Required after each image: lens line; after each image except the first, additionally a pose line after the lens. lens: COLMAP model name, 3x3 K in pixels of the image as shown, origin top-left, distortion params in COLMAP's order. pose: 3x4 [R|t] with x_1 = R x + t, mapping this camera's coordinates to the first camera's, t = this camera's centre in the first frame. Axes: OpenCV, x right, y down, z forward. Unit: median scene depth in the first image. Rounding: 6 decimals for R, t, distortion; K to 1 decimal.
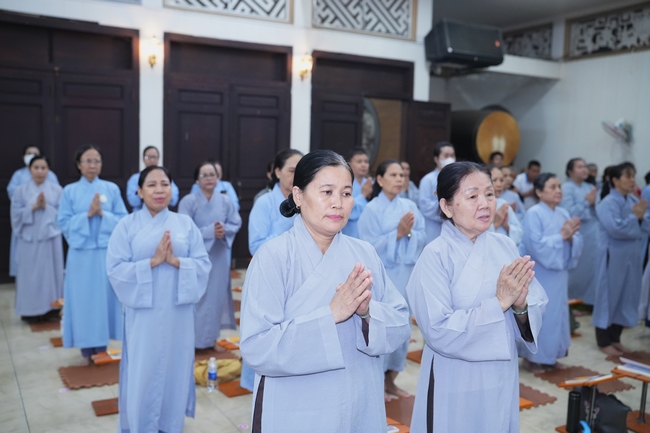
lens RADIAL K [[676.0, 0, 325.5], [0, 676.0, 218.1], [0, 0, 1]] dist [-0.050696, 0.000000]
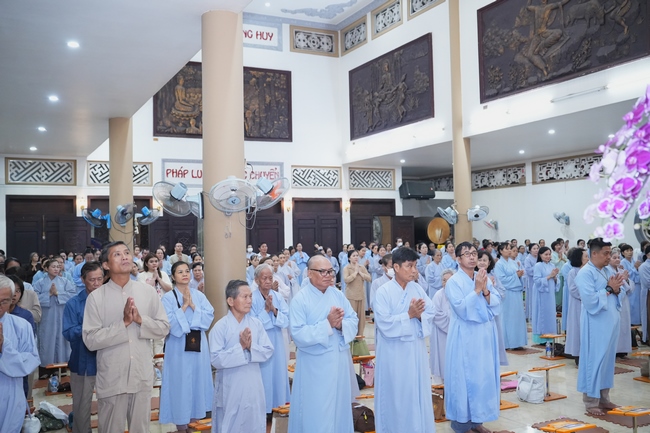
lens RADIAL K [[676.0, 0, 324.4], [0, 676.0, 216.4], [0, 0, 1]] dist [-0.050696, 0.000000]
pose [[0.998245, -0.046221, -0.037020, -0.022934], [0.041339, 0.991516, -0.123234, 0.096858], [0.042402, 0.121487, 0.991687, -1.284368]]
